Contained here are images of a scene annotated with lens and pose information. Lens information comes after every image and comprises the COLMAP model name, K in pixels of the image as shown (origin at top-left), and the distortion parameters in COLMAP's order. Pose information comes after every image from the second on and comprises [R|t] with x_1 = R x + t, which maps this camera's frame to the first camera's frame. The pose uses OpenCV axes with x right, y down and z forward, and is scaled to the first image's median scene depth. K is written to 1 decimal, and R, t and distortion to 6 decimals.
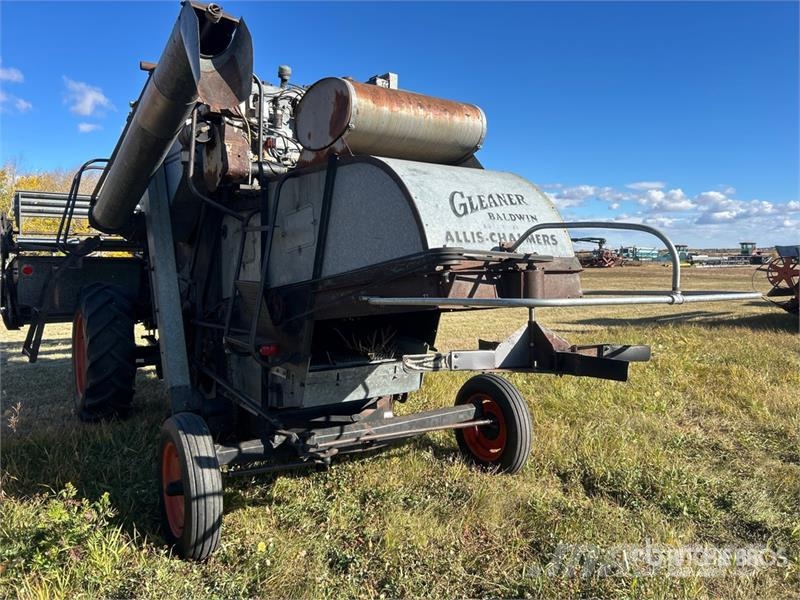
lens RADIAL K [[609.7, 0, 426.9], [0, 609.7, 303.3], [0, 0, 1]] dist [0.046362, -0.076657]
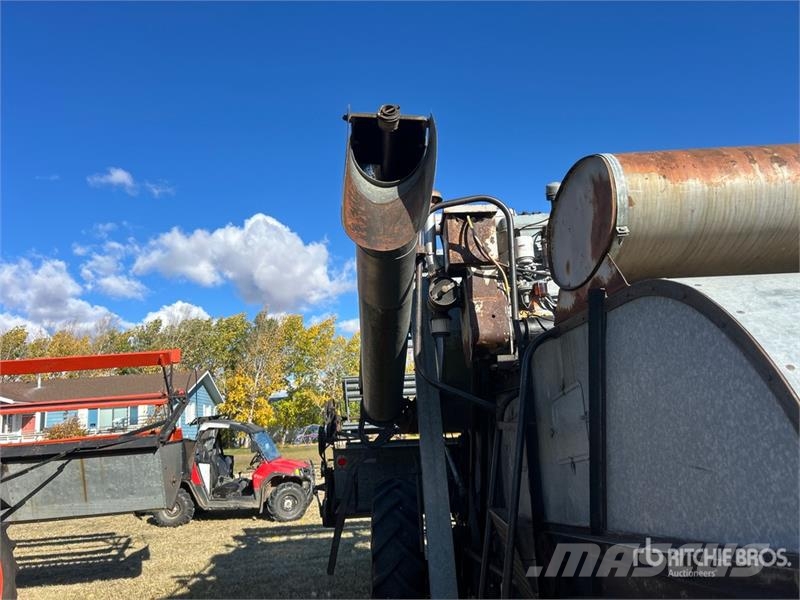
lens RADIAL K [[606.7, 0, 393.2], [0, 606.7, 297.9], [0, 0, 1]] dist [0.057818, -0.064661]
pose [[0.802889, -0.162048, -0.573681, 0.005127], [0.010503, 0.966040, -0.258179, -0.081879], [0.596037, 0.201264, 0.777324, 0.387223]]
